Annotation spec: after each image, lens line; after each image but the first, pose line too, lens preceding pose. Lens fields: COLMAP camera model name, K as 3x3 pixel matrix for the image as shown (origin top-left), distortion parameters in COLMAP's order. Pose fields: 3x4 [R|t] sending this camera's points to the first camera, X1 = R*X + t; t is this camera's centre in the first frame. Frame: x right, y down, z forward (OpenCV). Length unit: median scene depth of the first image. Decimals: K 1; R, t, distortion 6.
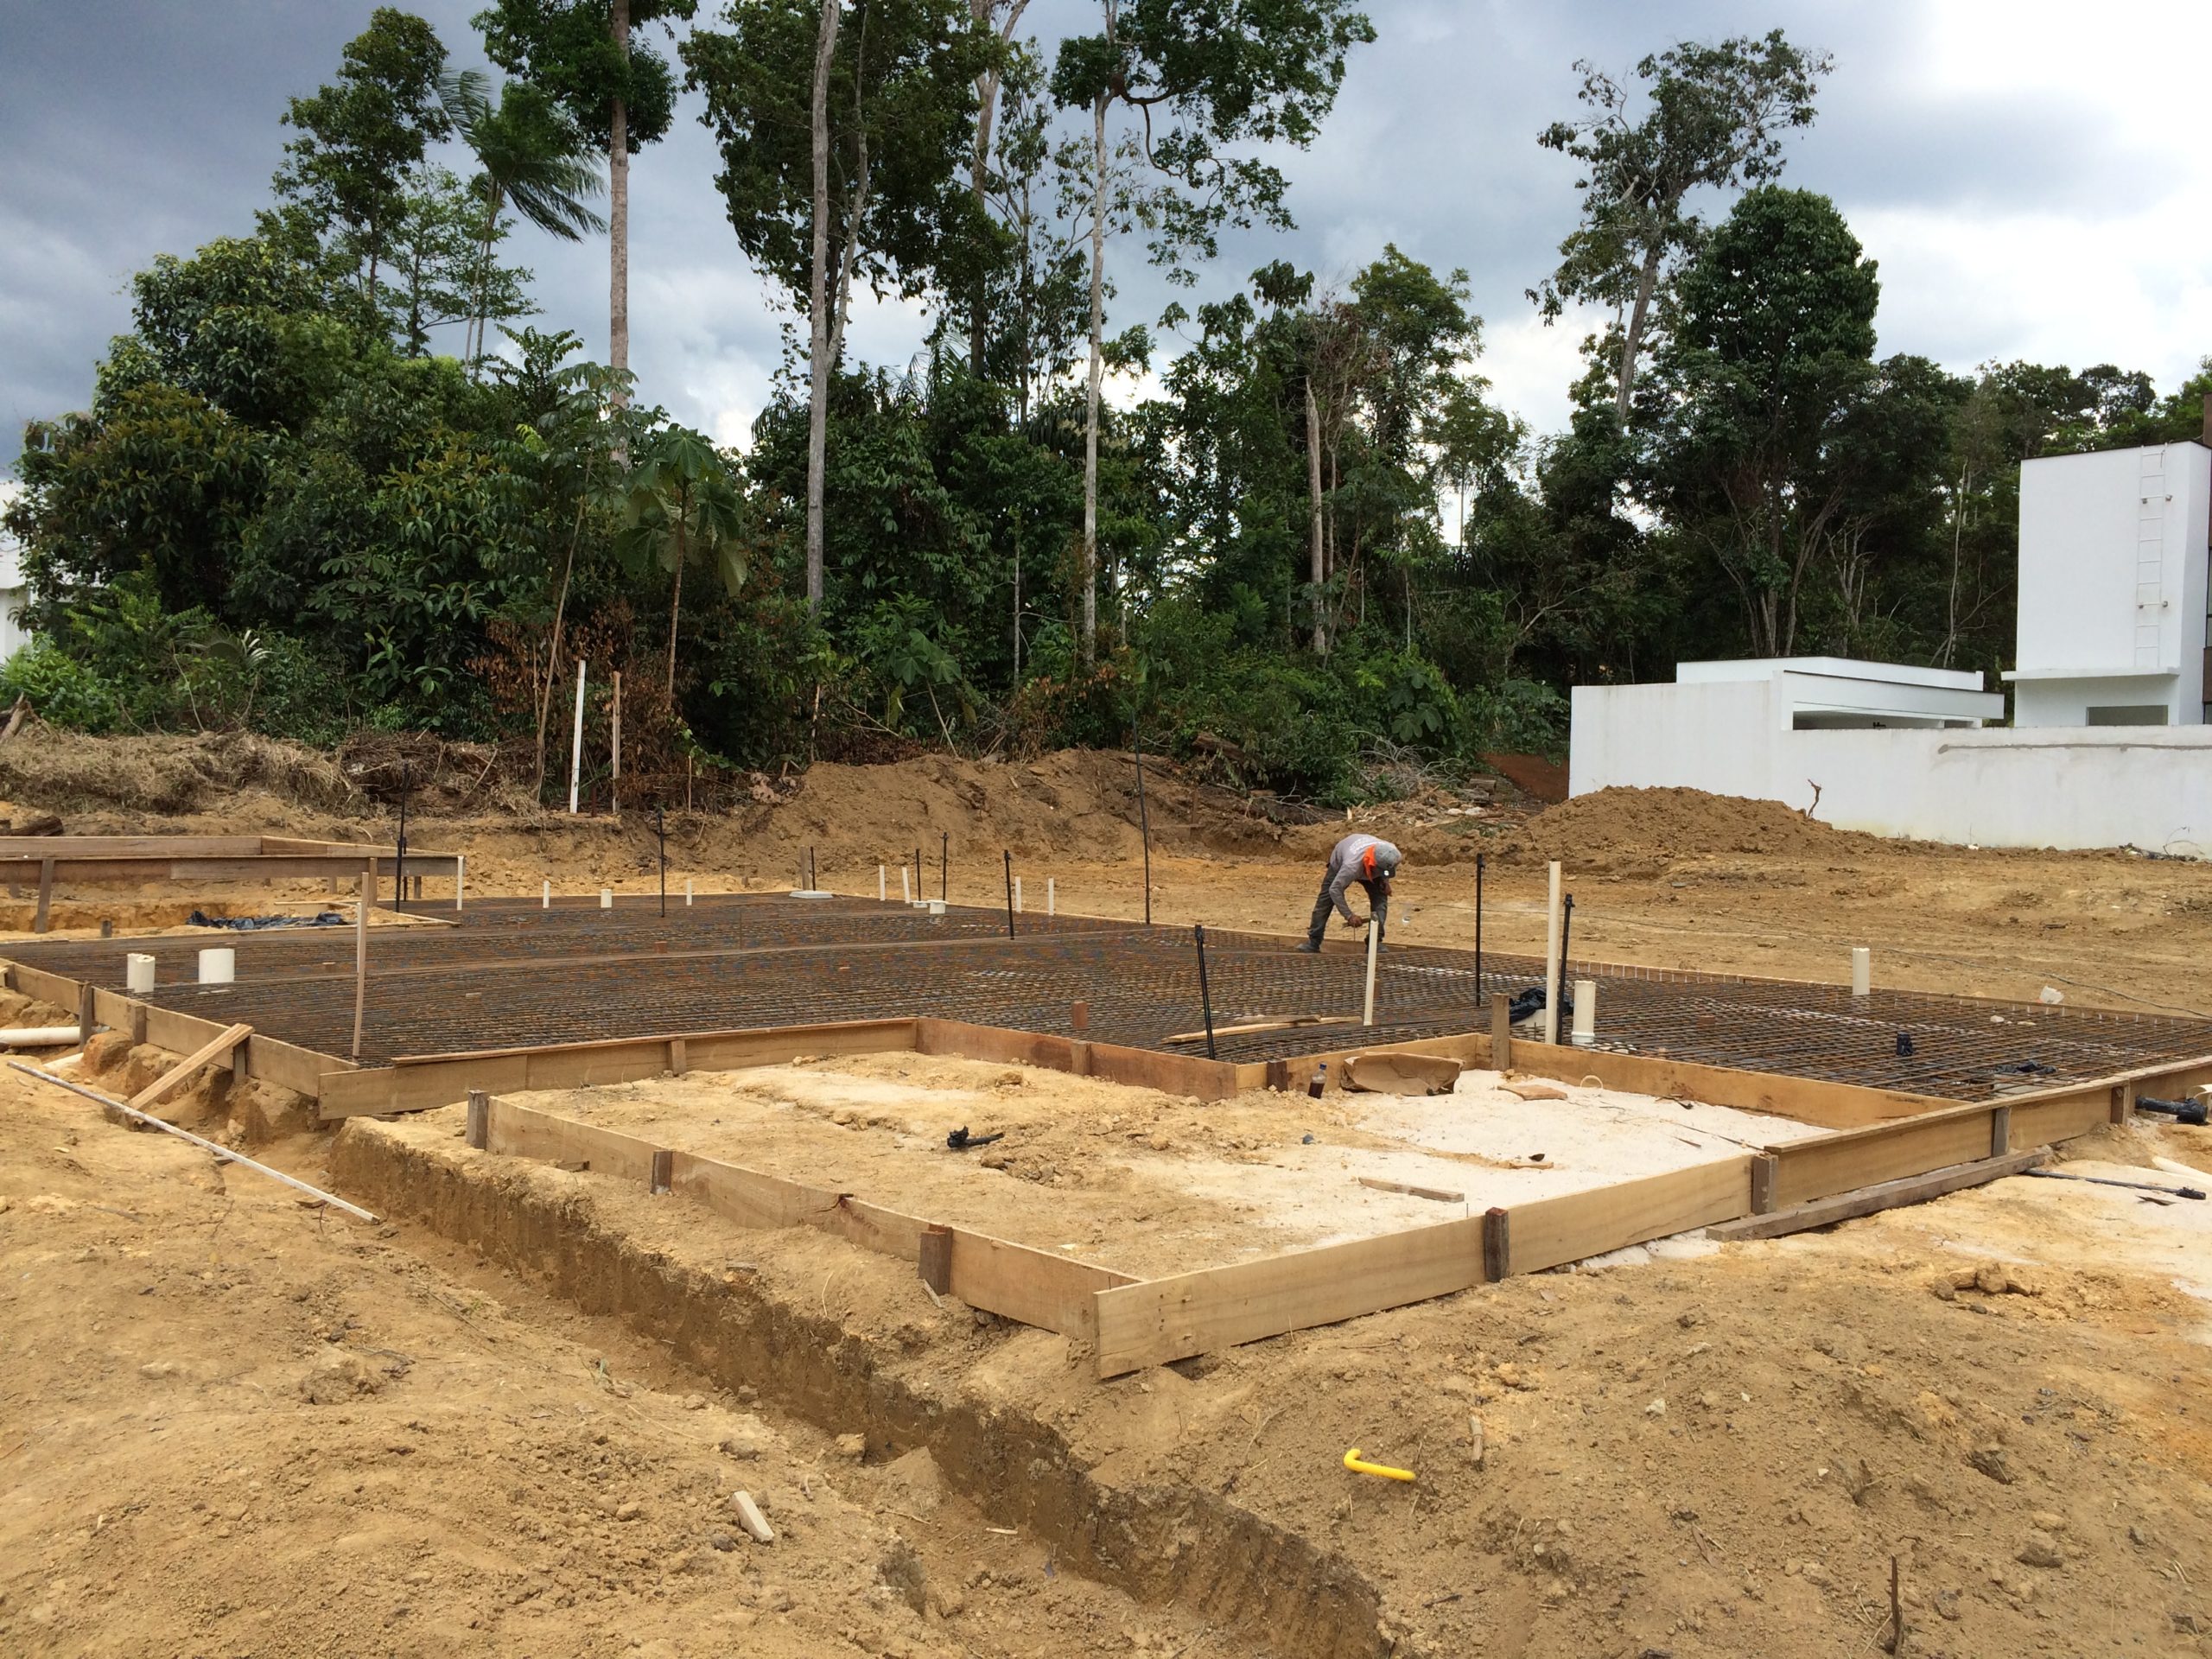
lens RADIAL K [[1872.5, 0, 1105.8], [0, 1872.5, 822.9], [0, 0, 1]] dist [0.097130, -0.127960]
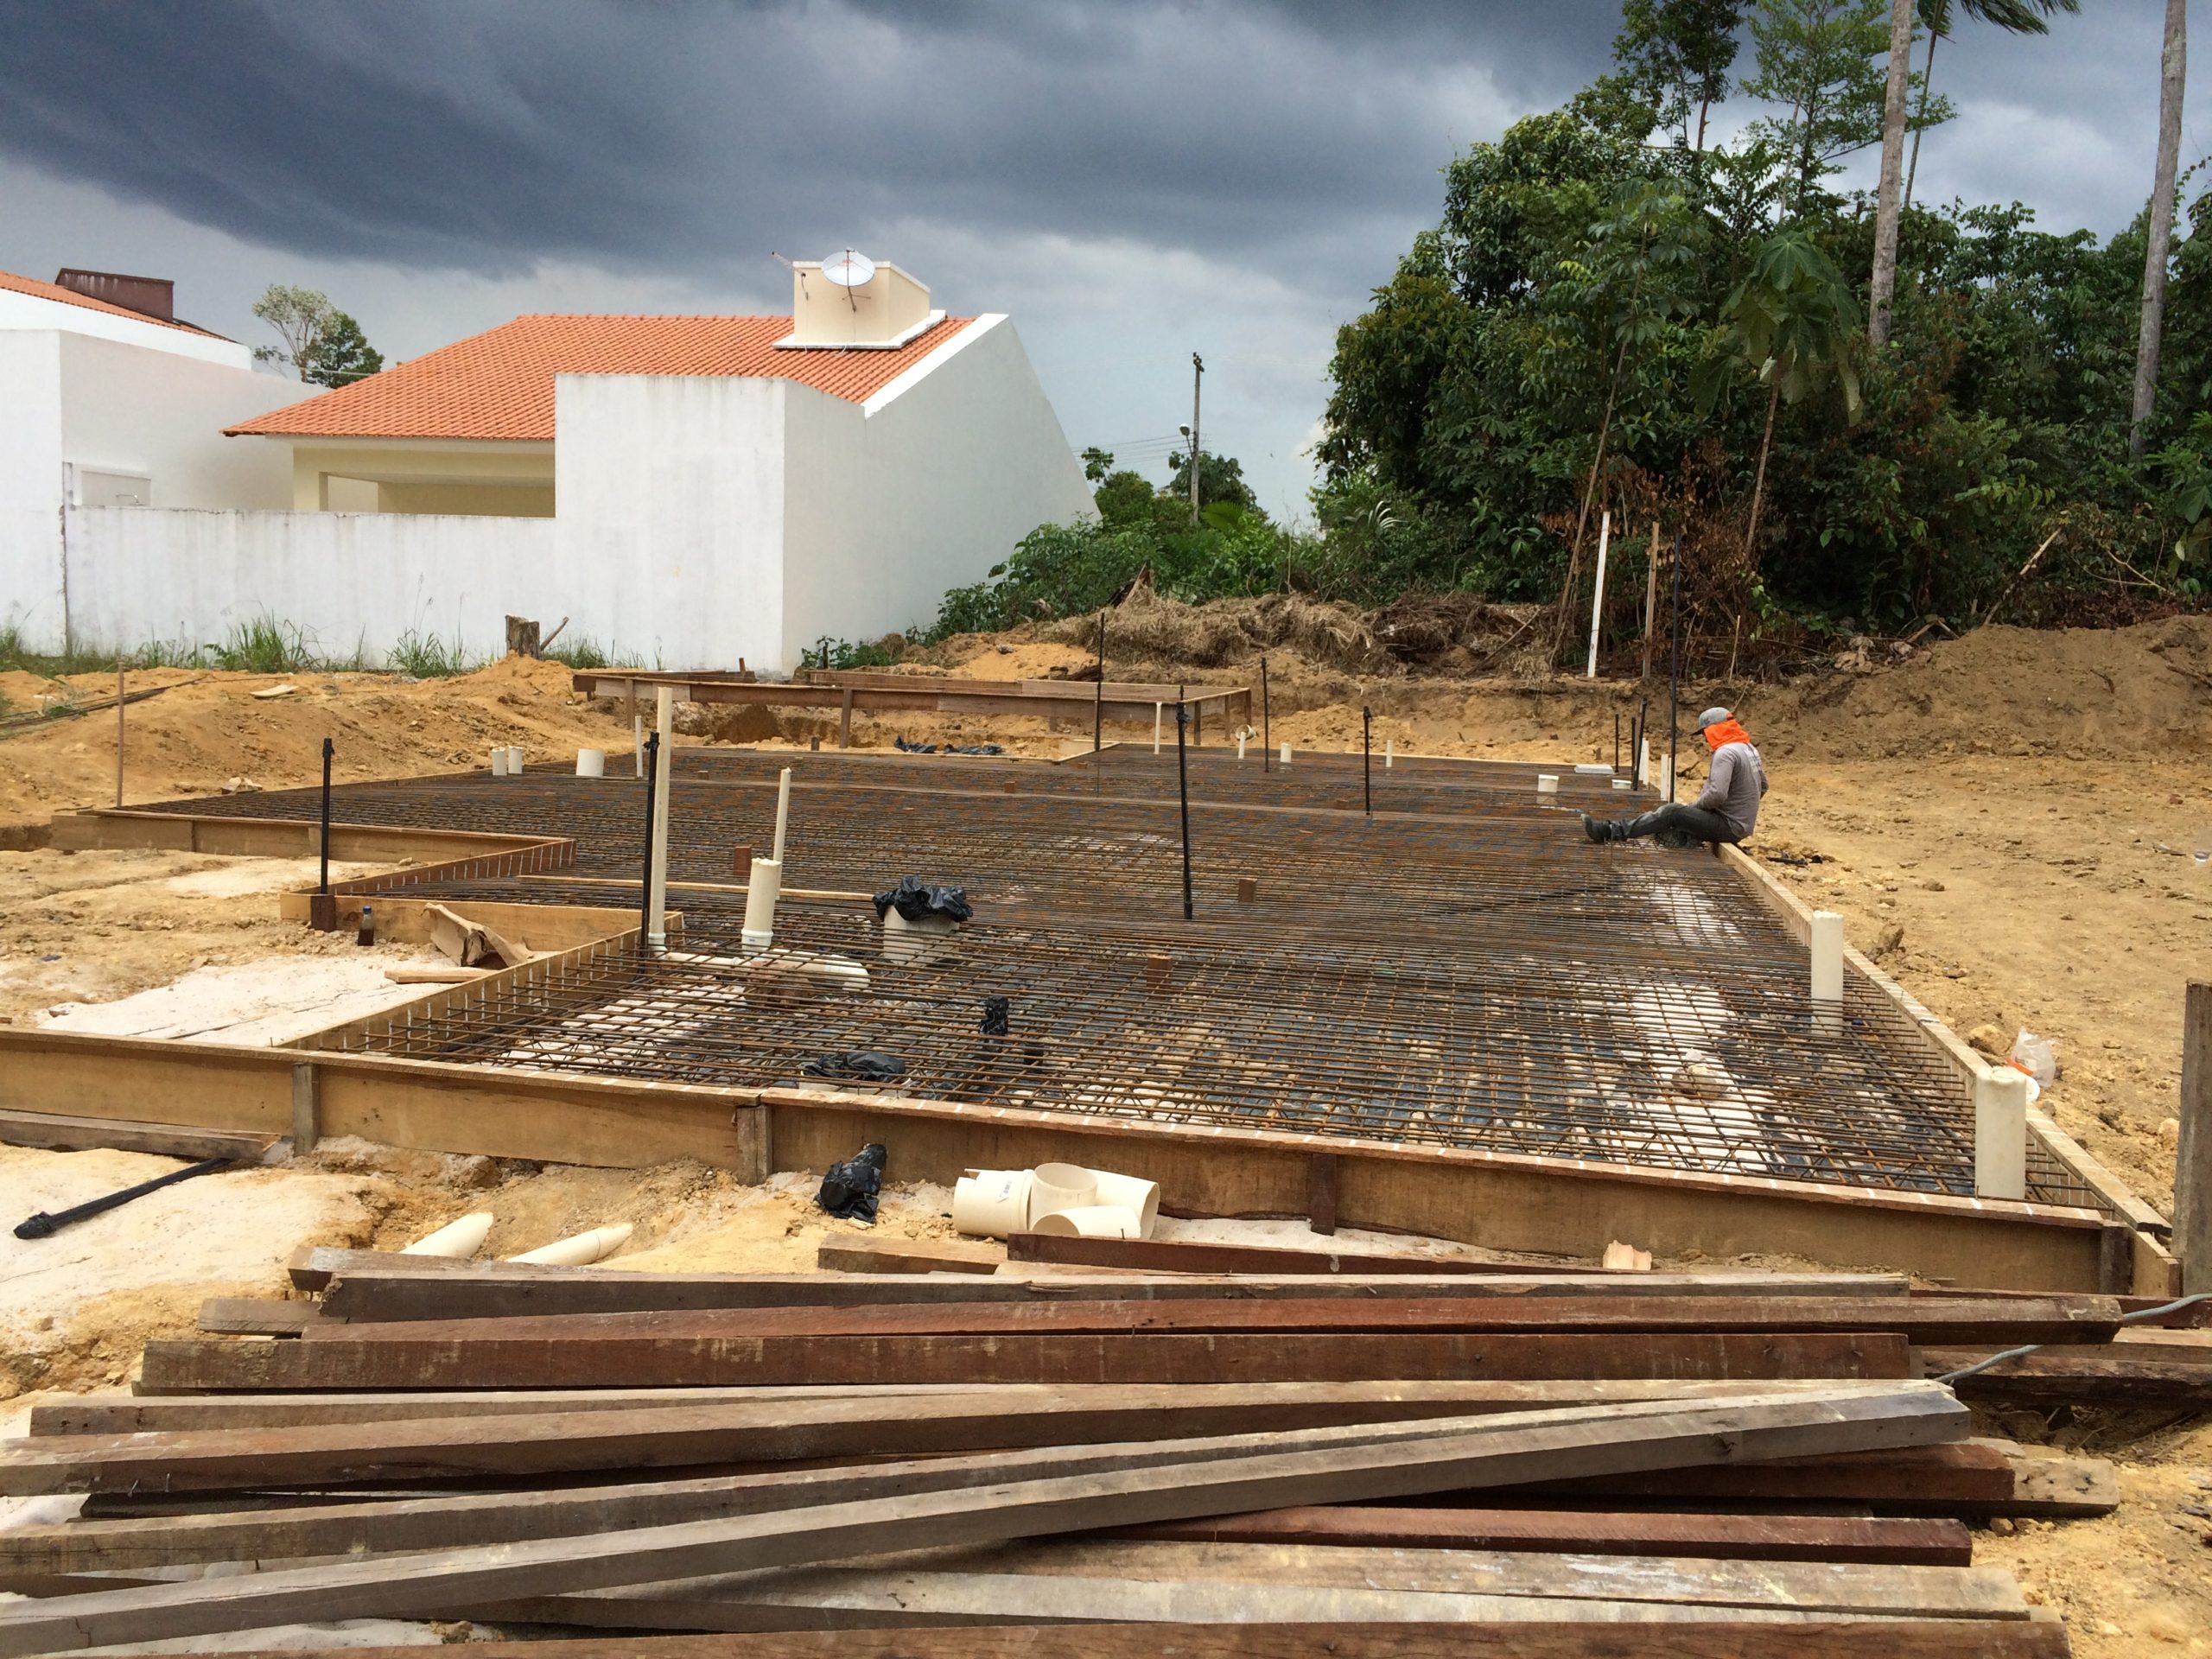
lens RADIAL K [[1863.9, 0, 1097.3], [0, 1863.9, 816.2], [0, 0, 1]] dist [0.097076, -0.127293]
pose [[0.586953, 0.081357, -0.805523, 0.268246], [-0.036898, 0.996593, 0.073768, 0.003119], [0.808780, -0.013576, 0.587955, 0.208033]]
